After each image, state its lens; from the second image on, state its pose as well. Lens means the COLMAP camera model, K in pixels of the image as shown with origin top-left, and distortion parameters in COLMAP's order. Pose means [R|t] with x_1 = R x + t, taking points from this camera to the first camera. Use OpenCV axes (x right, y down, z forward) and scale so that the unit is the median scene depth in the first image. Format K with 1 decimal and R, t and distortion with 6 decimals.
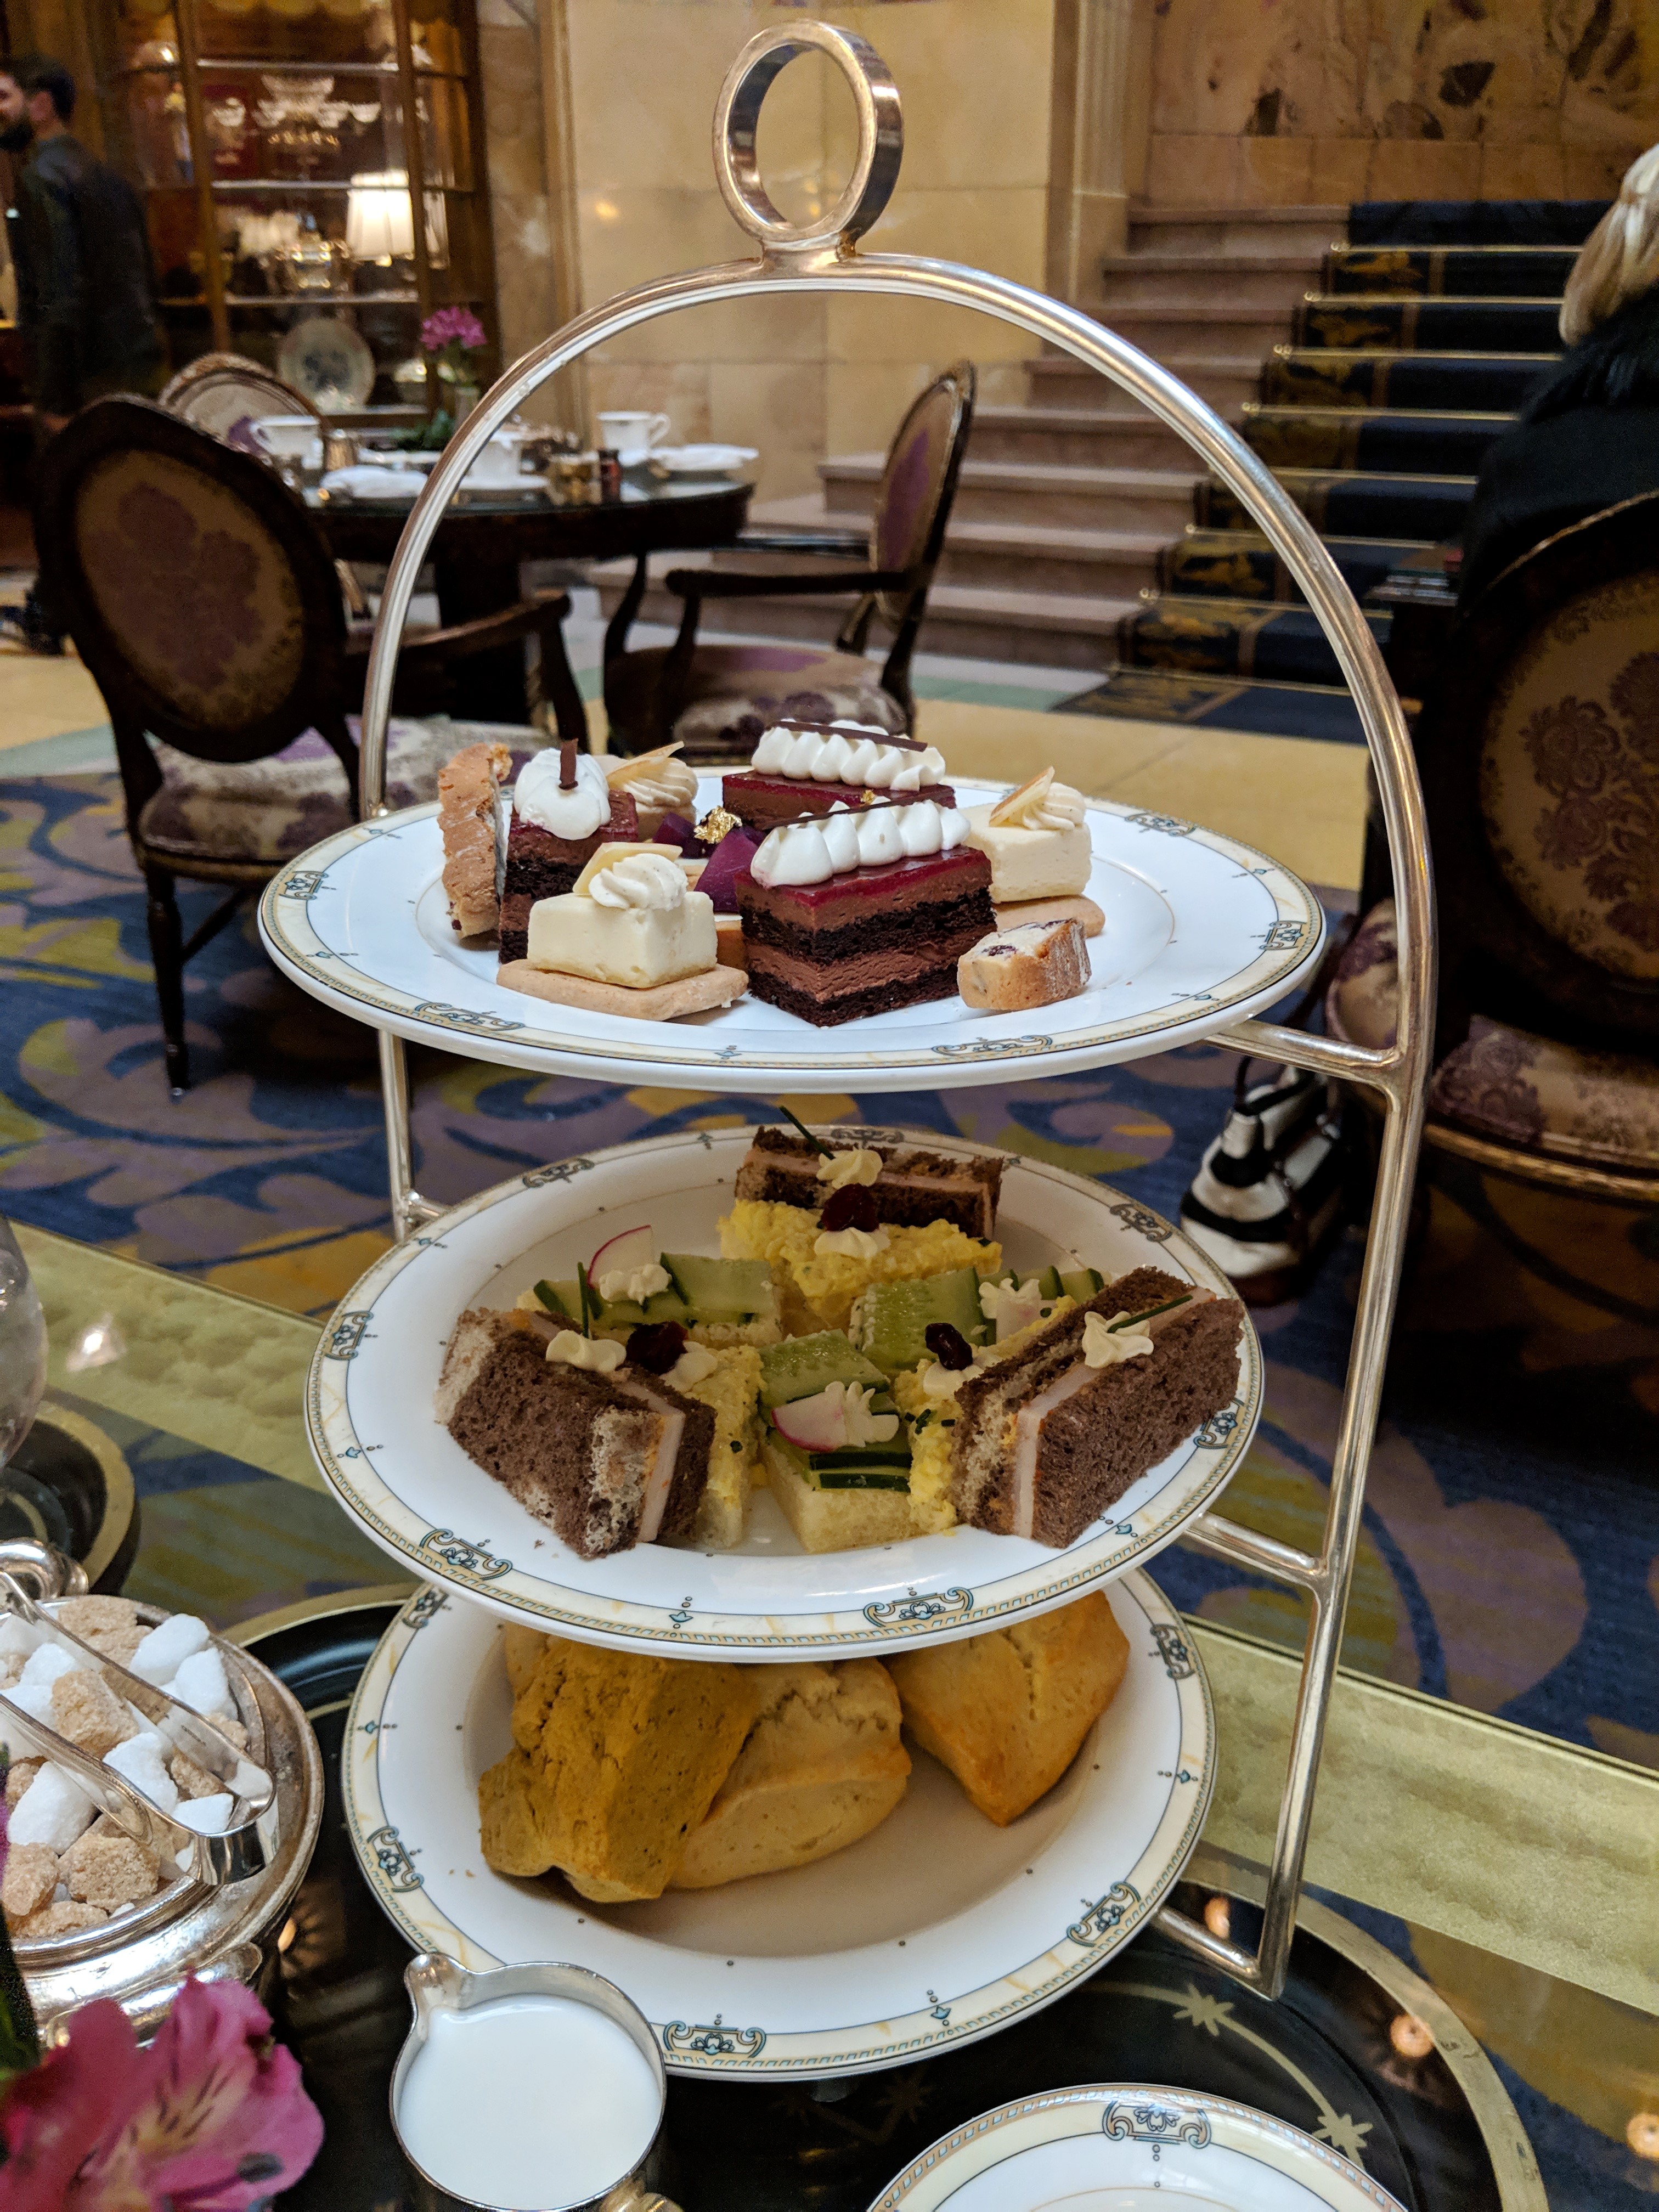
lens RADIAL K [[1781.1, 0, 853.3], [0, 1781.1, 1097.3], [0, 0, 1]] dist [0.064033, -0.099155]
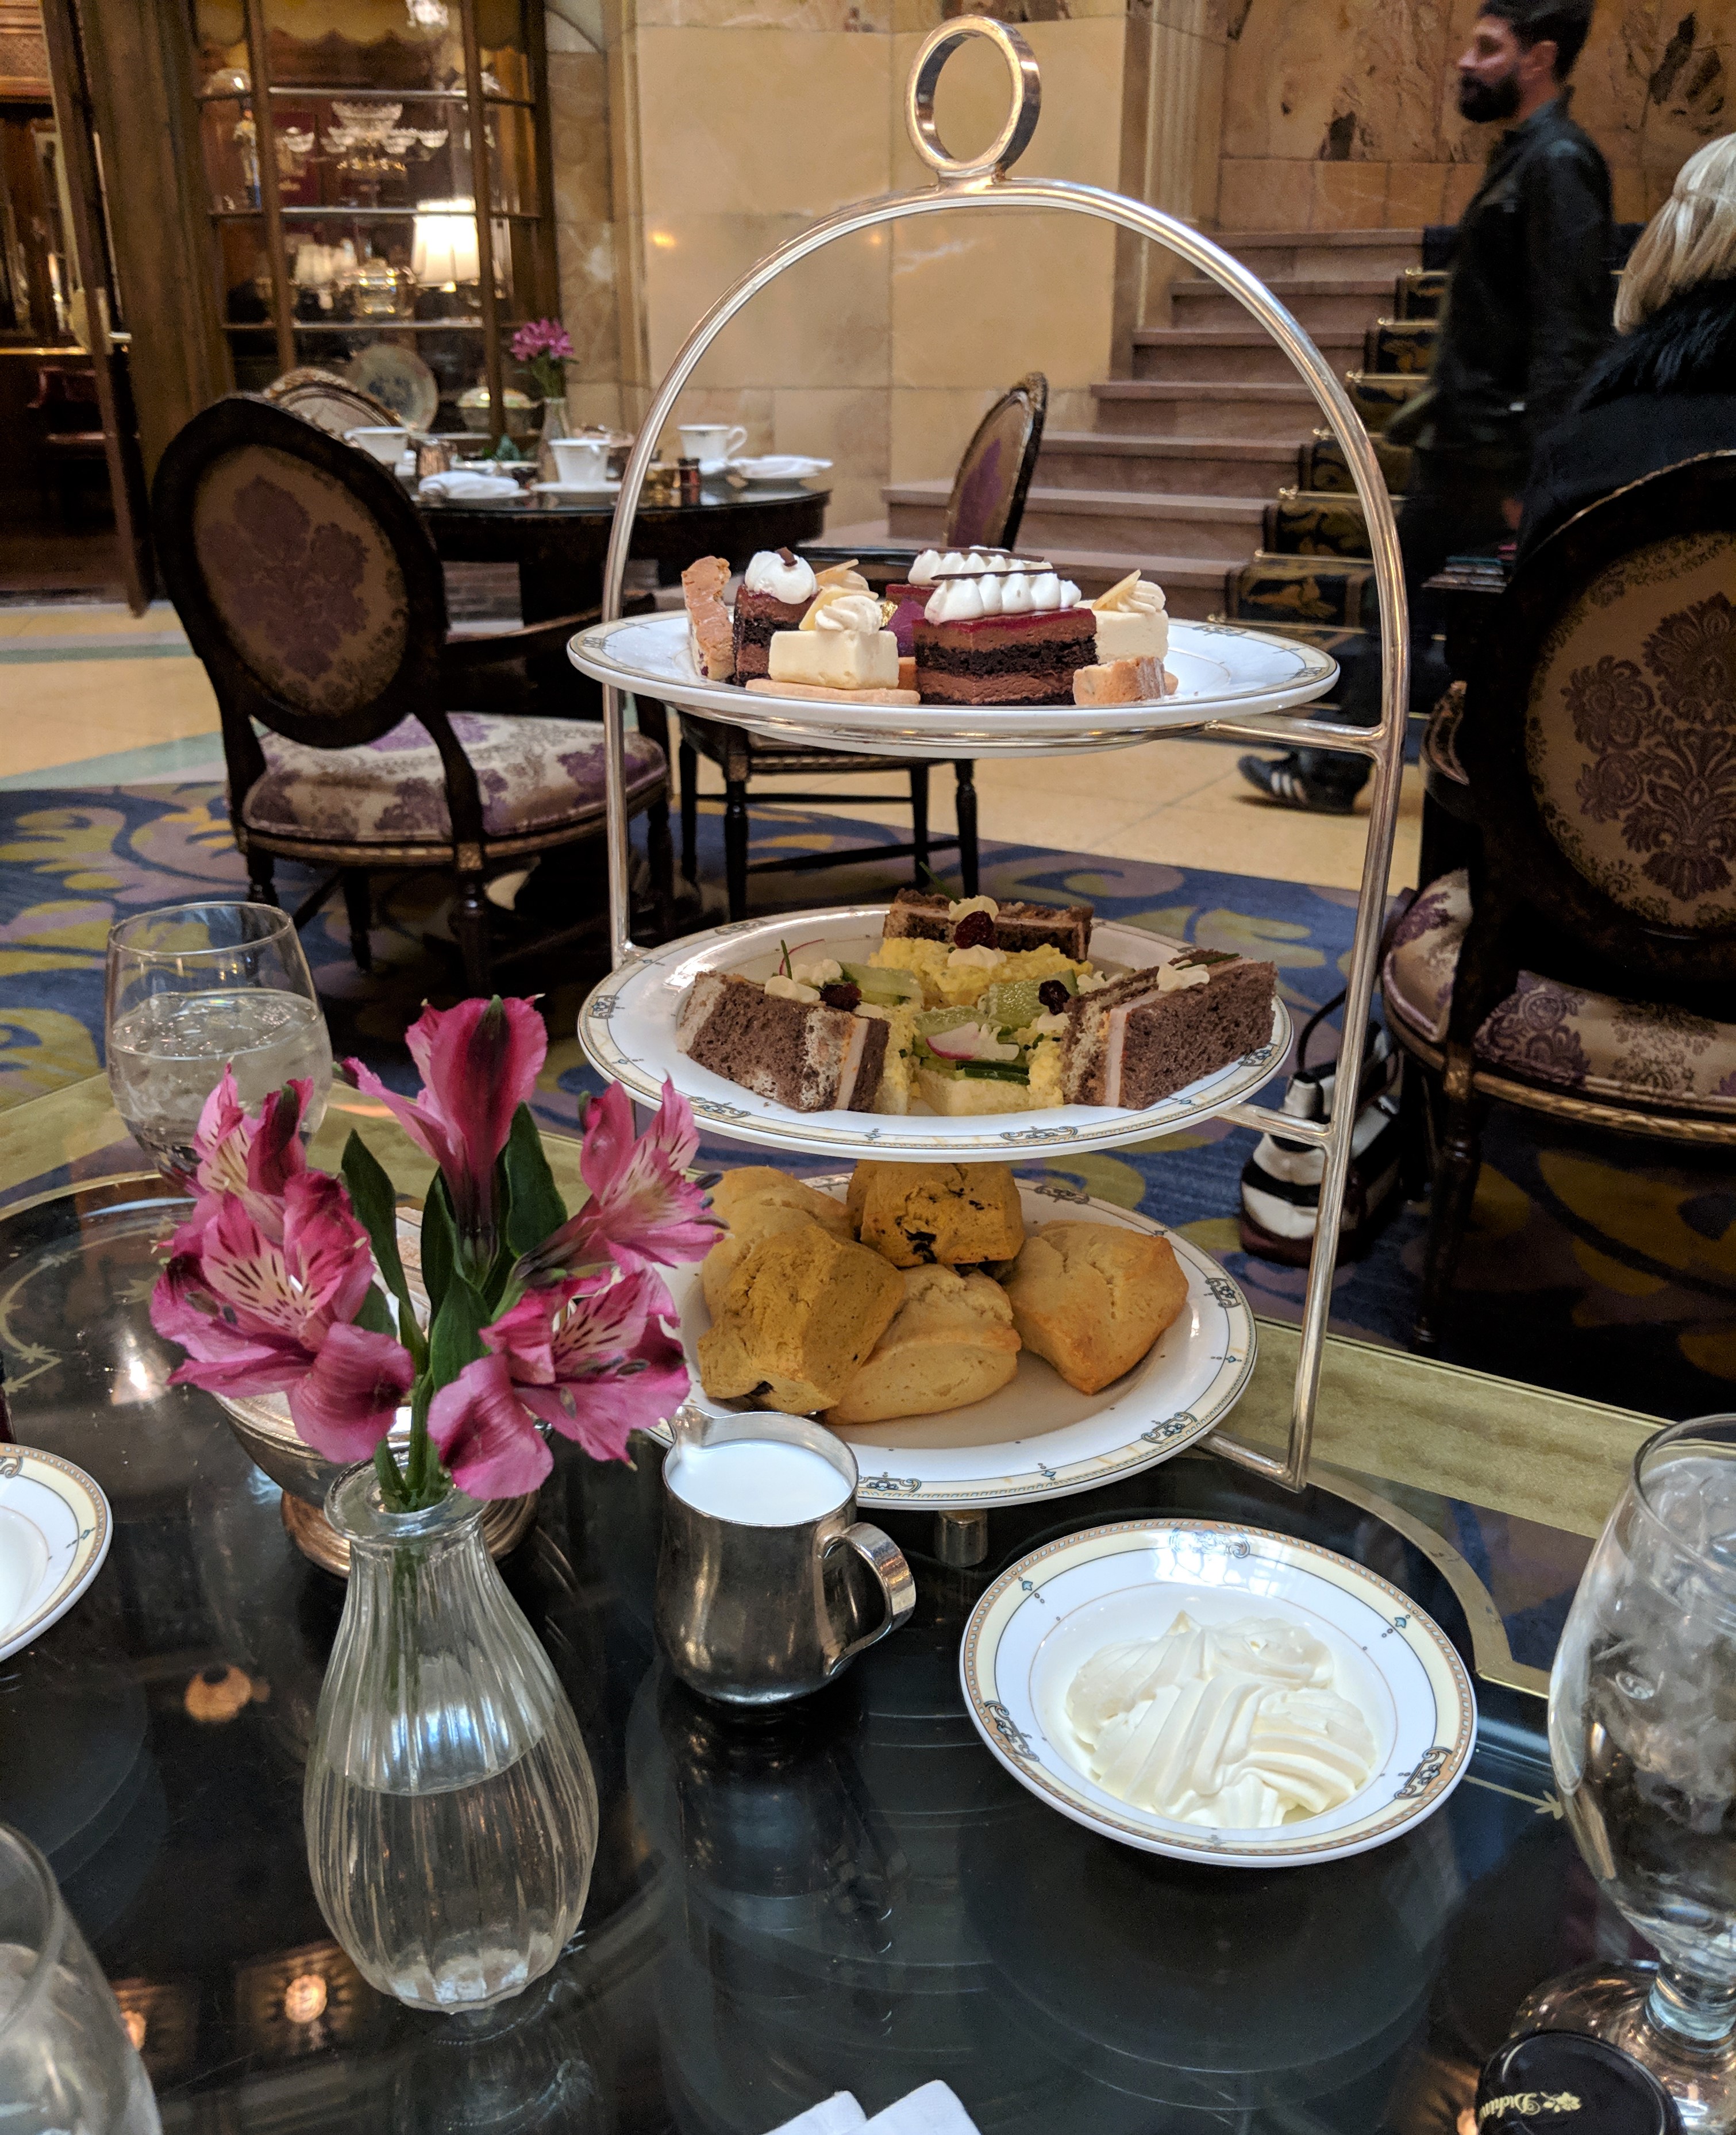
lens RADIAL K [[1854.3, 0, 859.9], [0, 1854.3, 1127.3], [0, 0, 1]] dist [0.060854, -0.090683]
pose [[0.999666, 0.009805, -0.023925, -0.017842], [-0.010204, 0.999810, -0.016584, 0.077122], [0.023758, 0.016822, 0.999576, -0.118452]]
